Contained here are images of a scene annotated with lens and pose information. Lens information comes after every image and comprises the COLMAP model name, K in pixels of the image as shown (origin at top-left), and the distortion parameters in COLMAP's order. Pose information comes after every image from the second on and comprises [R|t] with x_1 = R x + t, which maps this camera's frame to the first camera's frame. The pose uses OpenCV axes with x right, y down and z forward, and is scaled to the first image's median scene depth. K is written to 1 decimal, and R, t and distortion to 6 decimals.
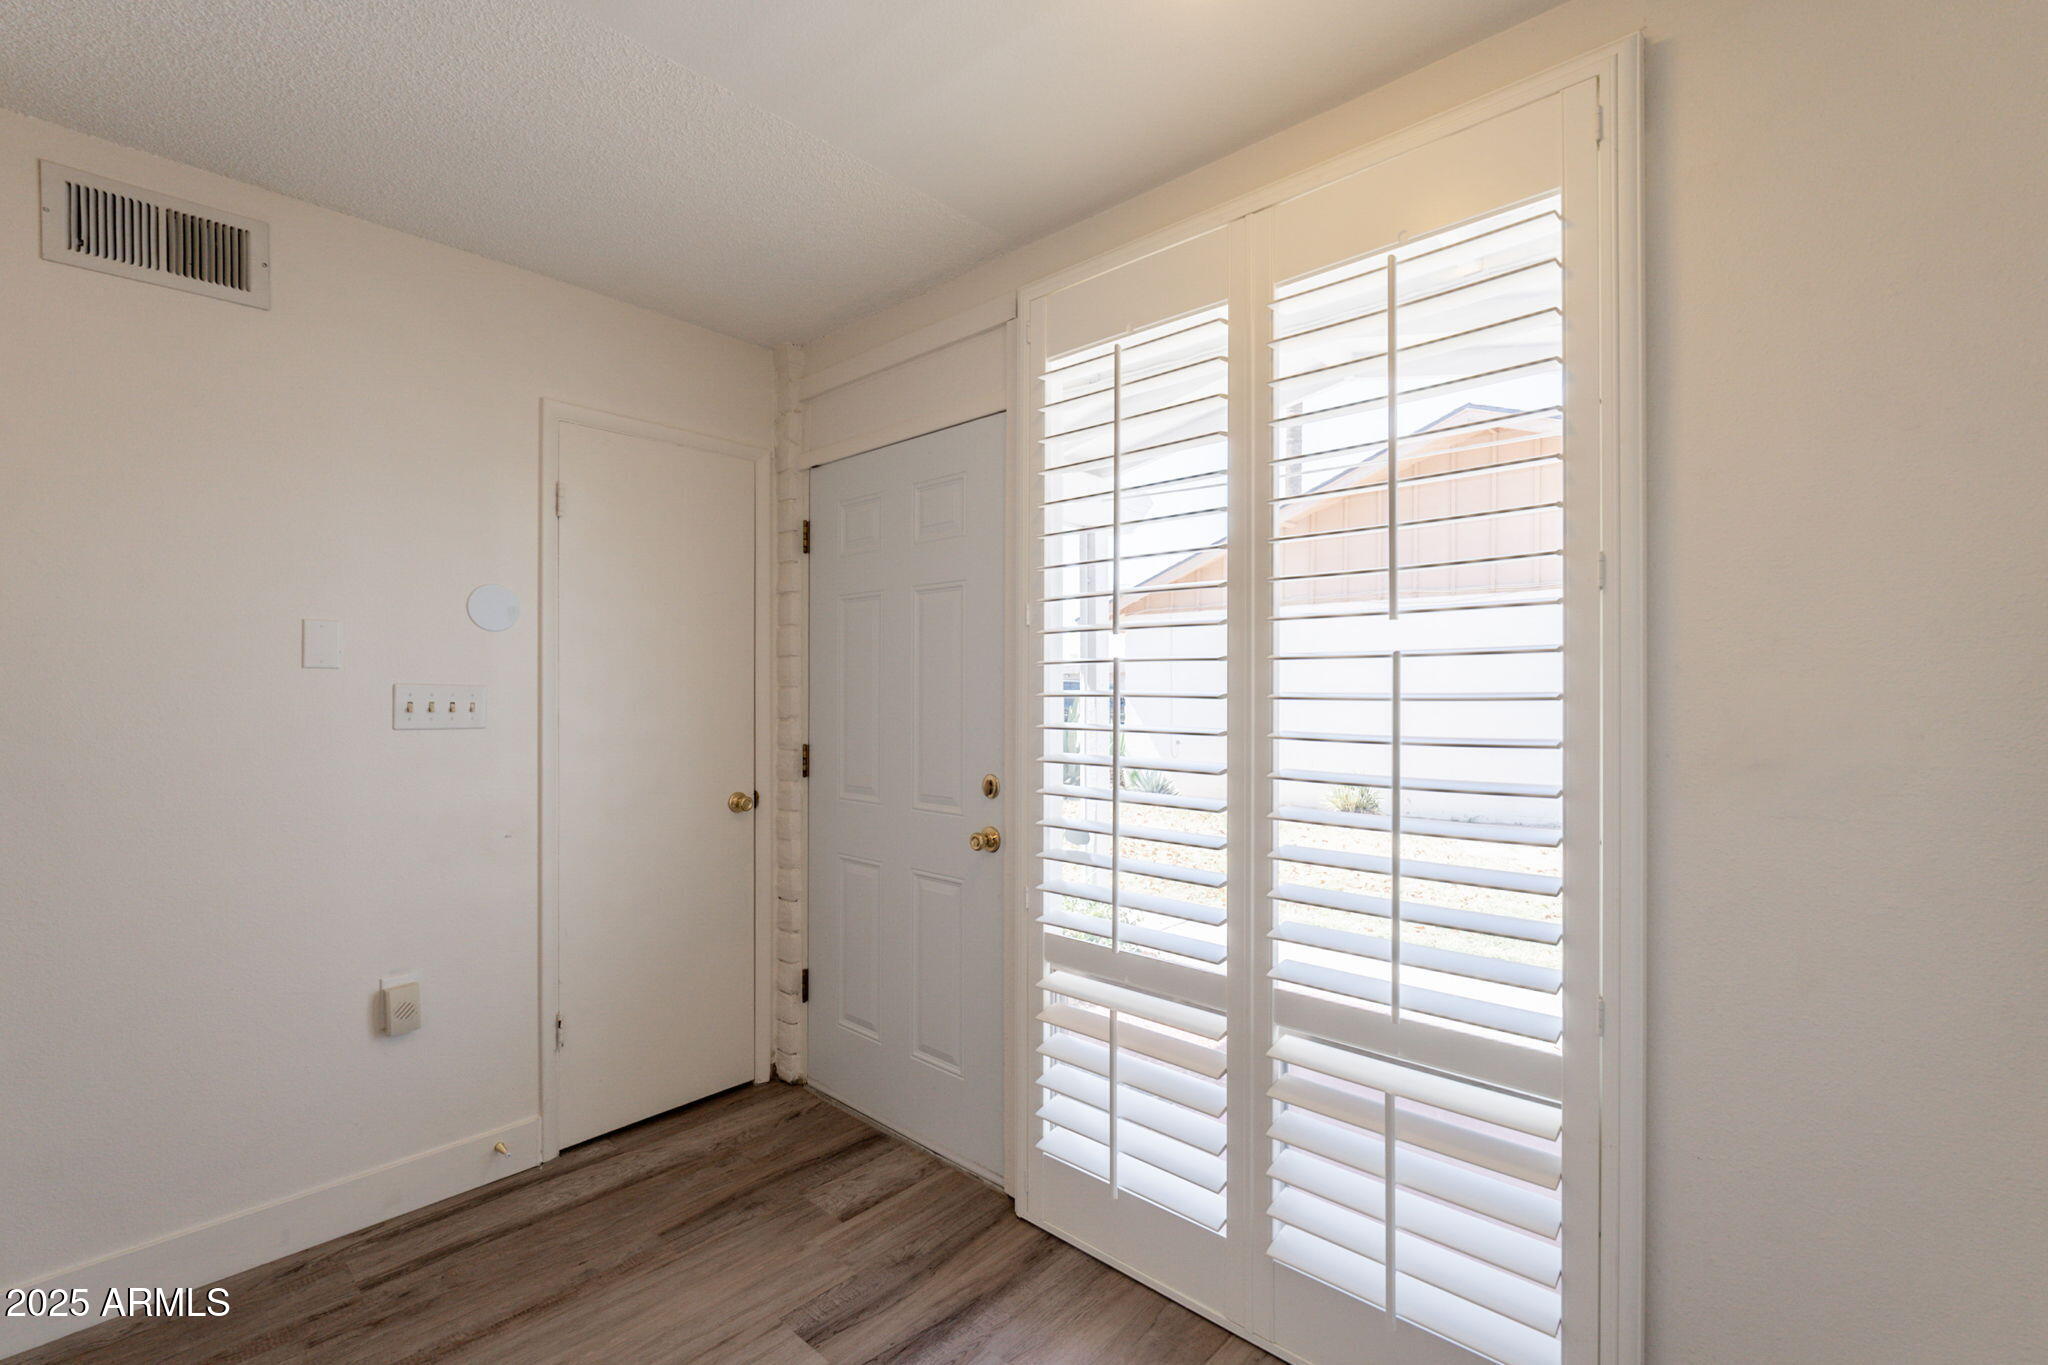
lens RADIAL K [[892.9, 0, 1020.0], [0, 892.9, 690.1], [0, 0, 1]] dist [-0.002481, 0.000250]
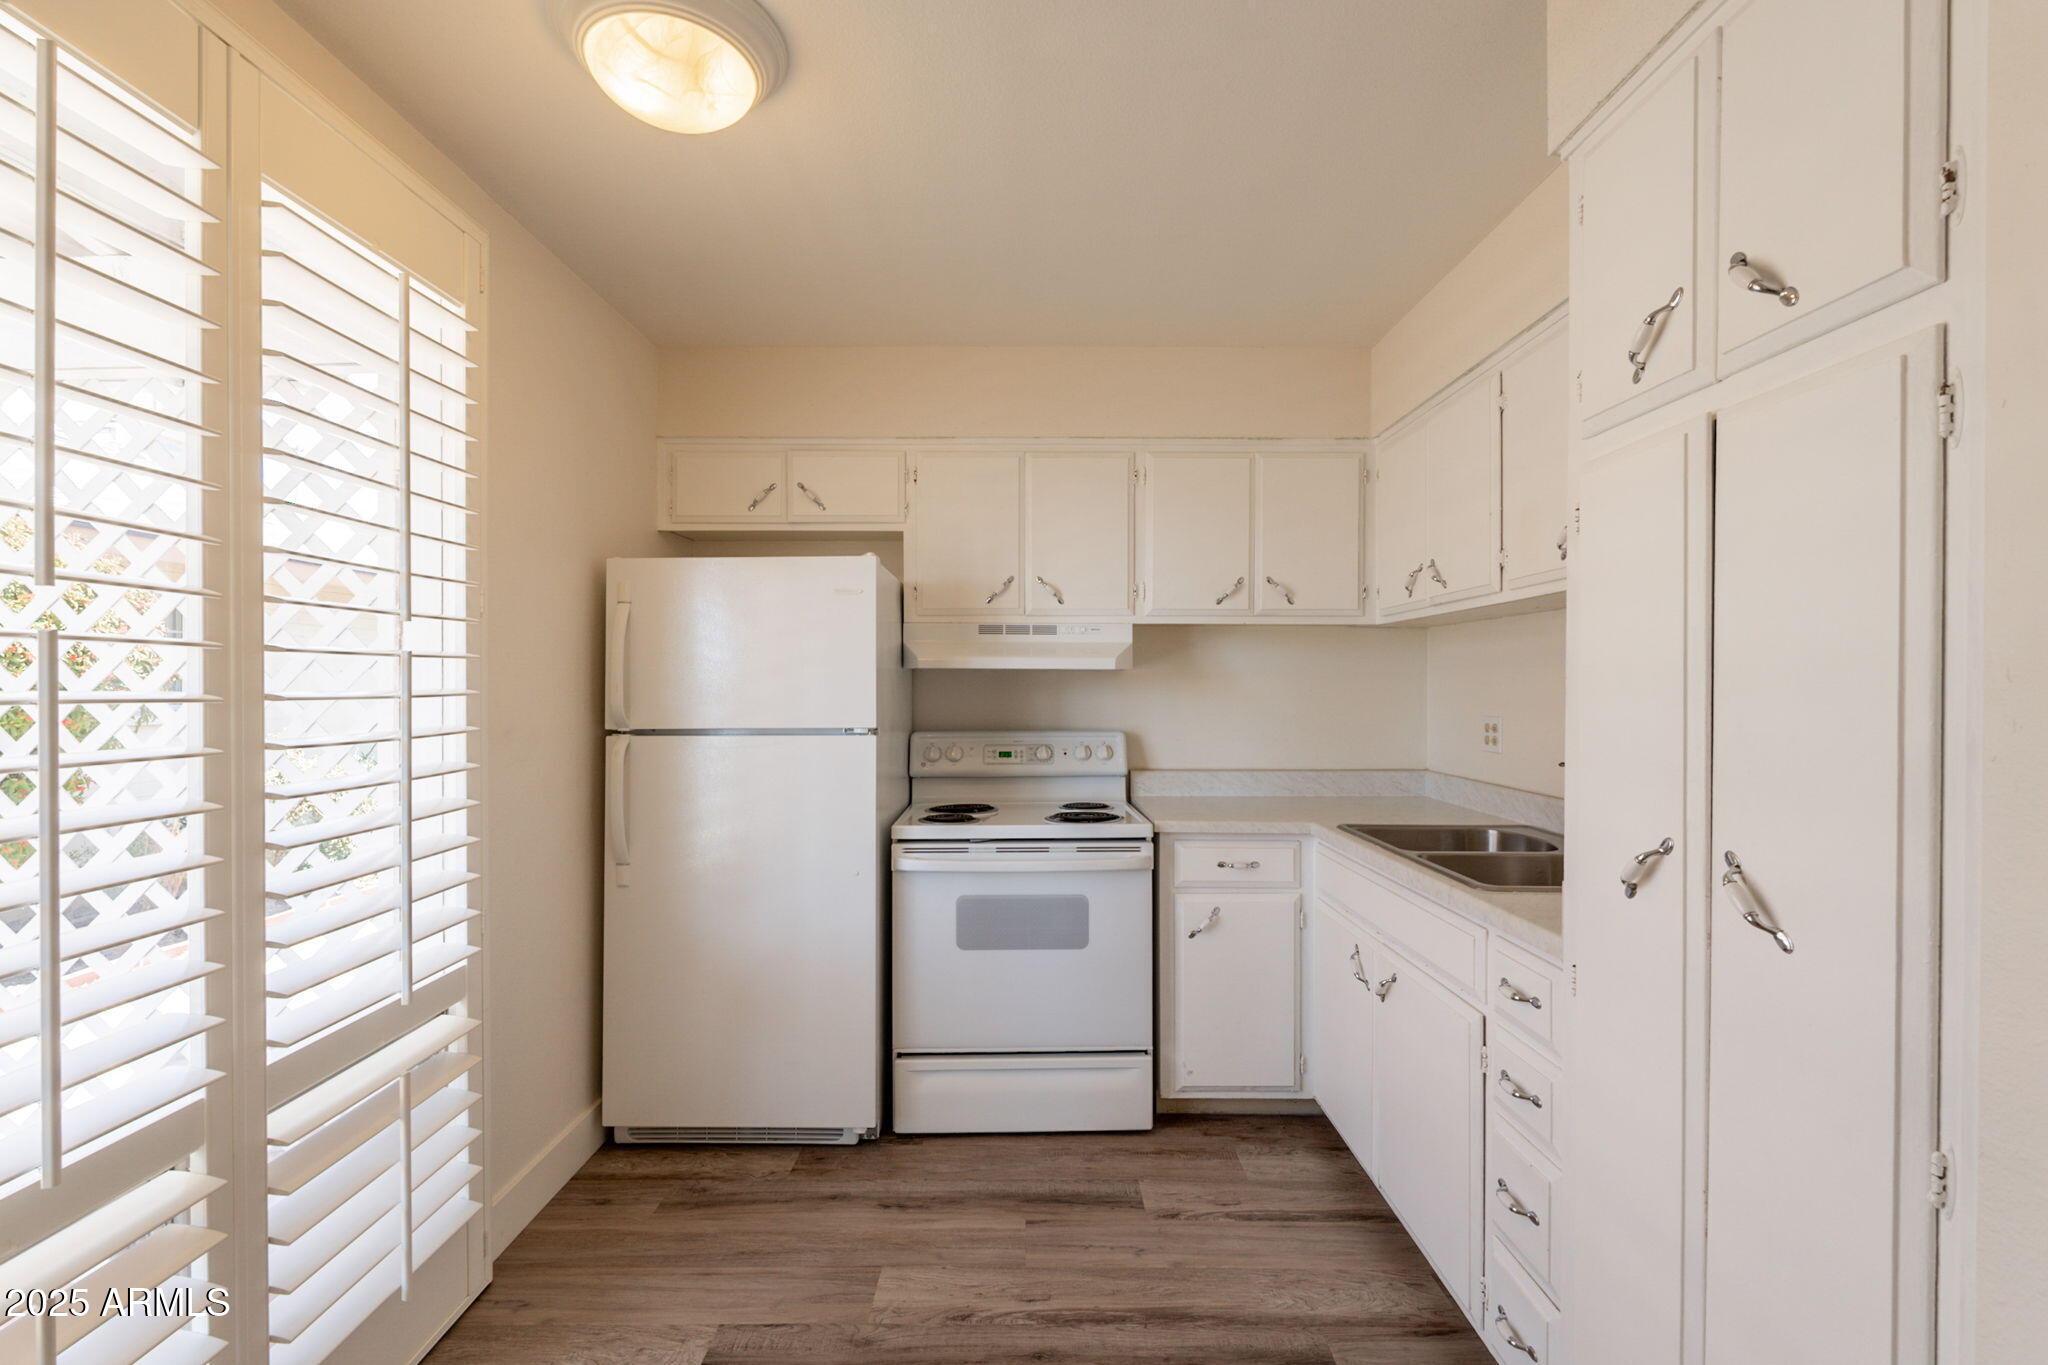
lens RADIAL K [[892.9, 0, 1035.5], [0, 892.9, 684.4], [0, 0, 1]] dist [-0.002481, 0.000250]
pose [[-0.686193, -0.000630, 0.727420, -0.667452], [0.003338, 0.999986, 0.004014, -0.004845], [-0.727412, 0.005182, -0.686181, 0.919138]]
